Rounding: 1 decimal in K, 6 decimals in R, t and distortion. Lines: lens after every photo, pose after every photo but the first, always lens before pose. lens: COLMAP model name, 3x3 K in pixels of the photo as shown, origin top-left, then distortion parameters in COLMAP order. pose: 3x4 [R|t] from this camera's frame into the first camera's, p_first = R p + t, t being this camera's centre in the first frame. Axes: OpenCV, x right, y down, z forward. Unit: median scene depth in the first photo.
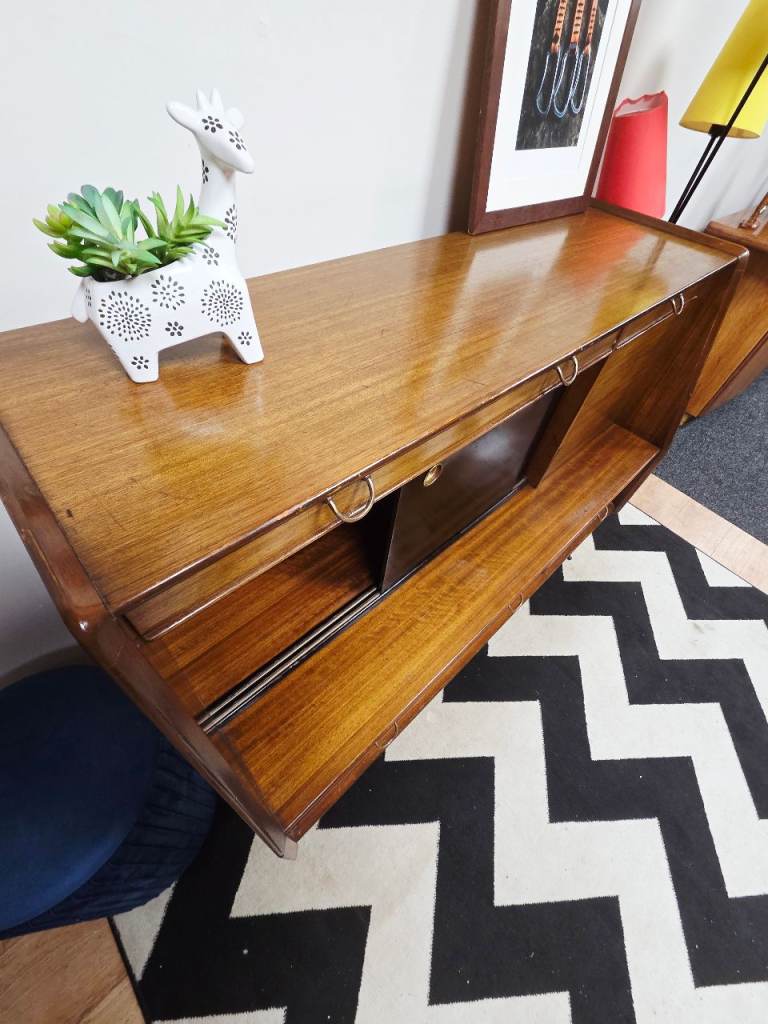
lens RADIAL K [[423.4, 0, 391.9], [0, 423.4, 517.6], [0, 0, 1]] dist [0.002975, -0.000331]
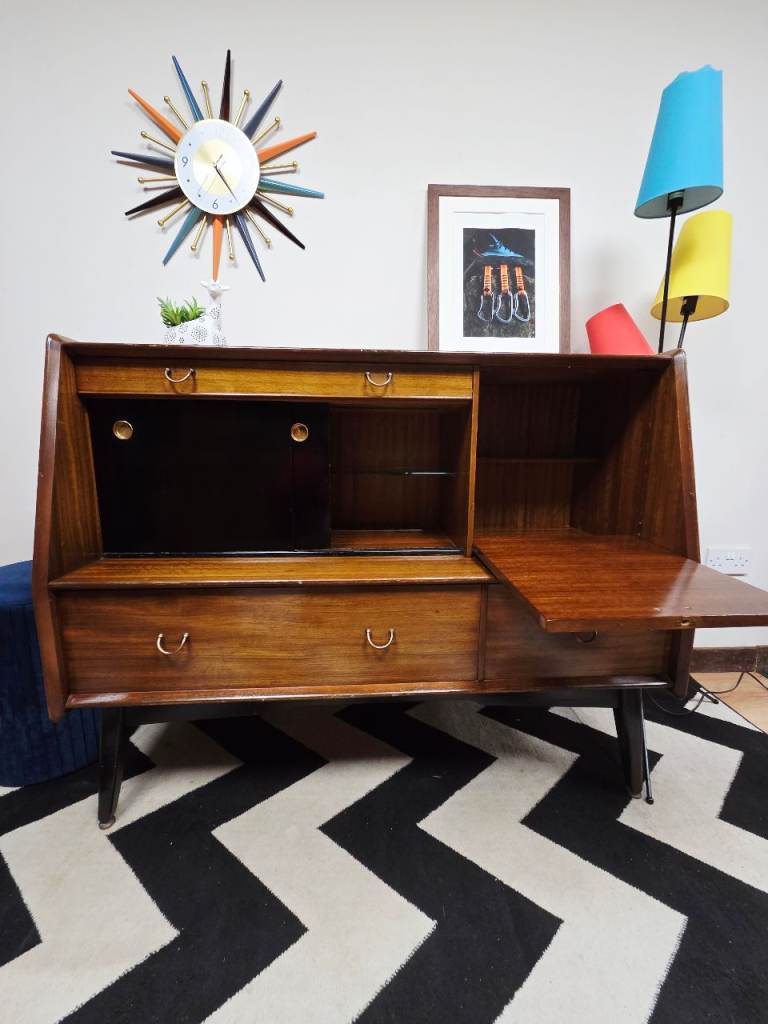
lens RADIAL K [[423.4, 0, 385.0], [0, 423.4, 512.1], [0, 0, 1]] dist [0.002975, -0.000331]
pose [[0.760861, 0.000273, -0.648914, 1.065757], [-0.445415, 0.727443, -0.521950, 0.569227], [0.471906, 0.686168, 0.553605, 0.409415]]
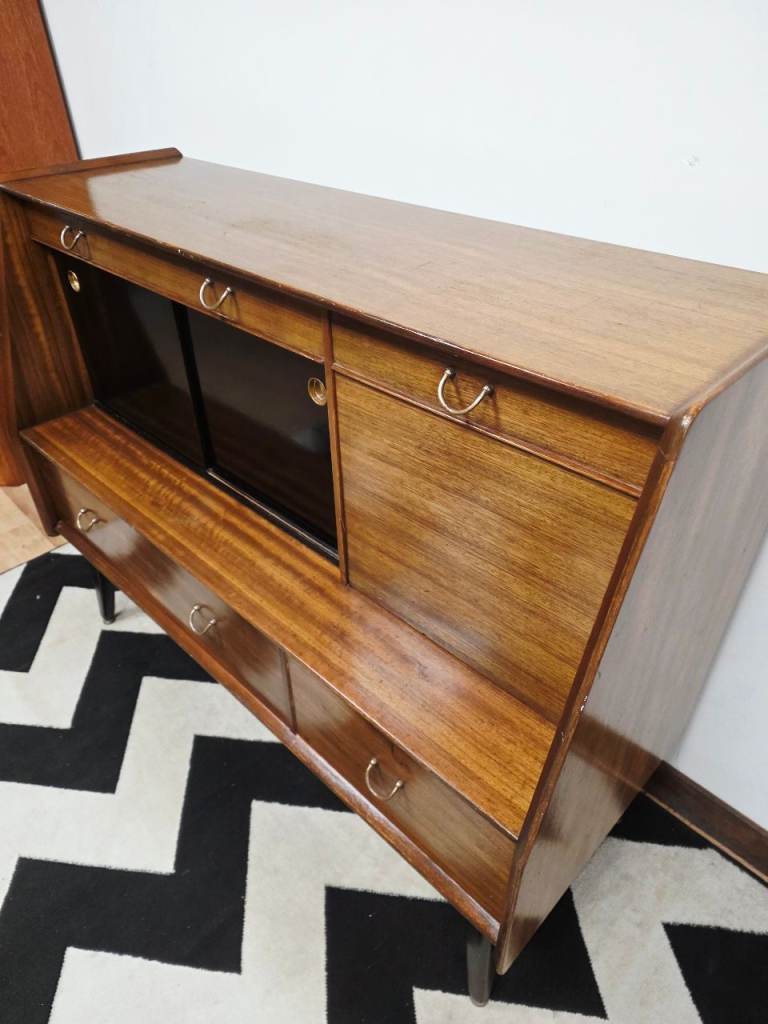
lens RADIAL K [[693.2, 0, 365.7], [0, 693.2, 523.2], [0, 0, 1]] dist [0.070493, -0.061555]
pose [[0.006750, 0.509376, -0.860517, 1.533816], [-0.752111, 0.569694, 0.331327, -0.633787], [0.659002, 0.644969, 0.386953, 0.740792]]
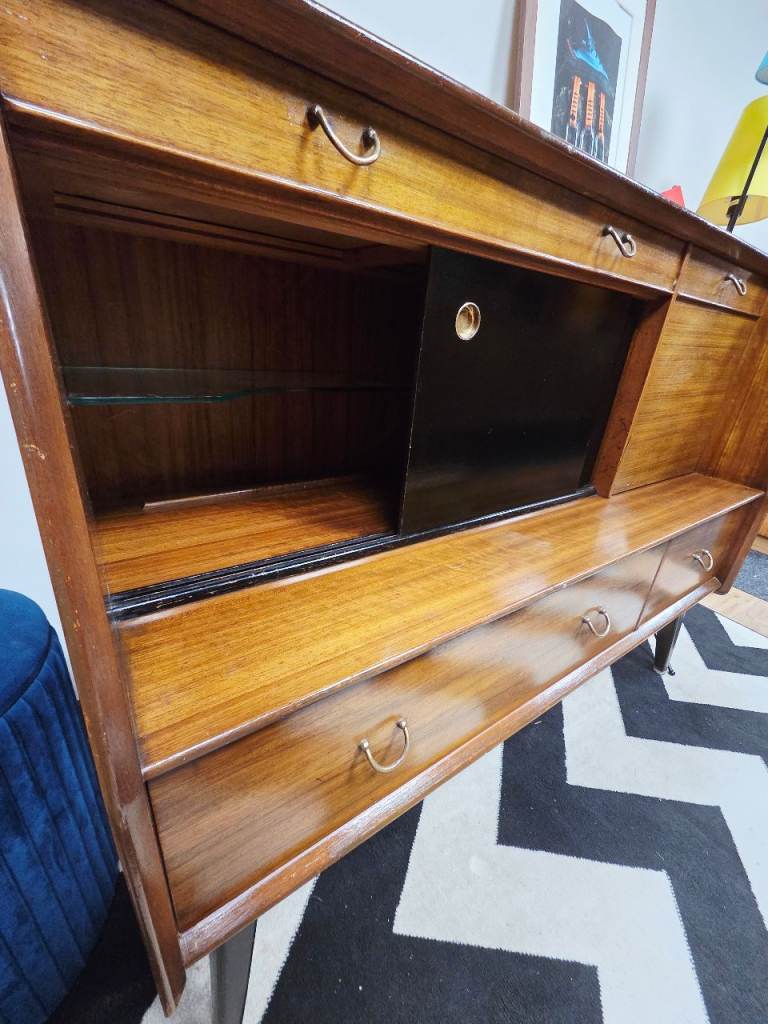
lens RADIAL K [[423.4, 0, 387.8], [0, 423.4, 514.2], [0, 0, 1]] dist [0.002975, -0.000331]
pose [[0.988958, 0.032376, -0.144616, 0.056879], [-0.095552, 0.885220, -0.455252, 0.474980], [0.113278, 0.464044, 0.878539, 0.335936]]
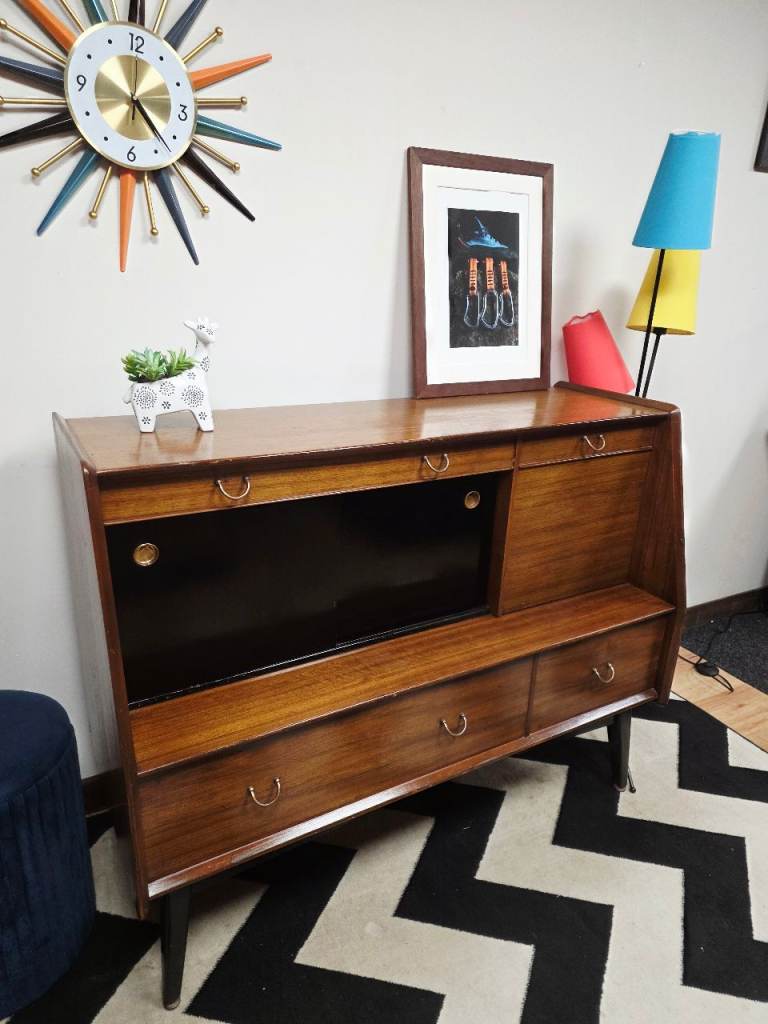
lens RADIAL K [[693.2, 0, 377.6], [0, 693.2, 510.6], [0, 0, 1]] dist [0.070493, -0.061555]
pose [[0.967943, 0.010743, -0.250940, 0.606570], [-0.140730, 0.850730, -0.506413, 0.711786], [0.208041, 0.525494, 0.824970, -0.588462]]
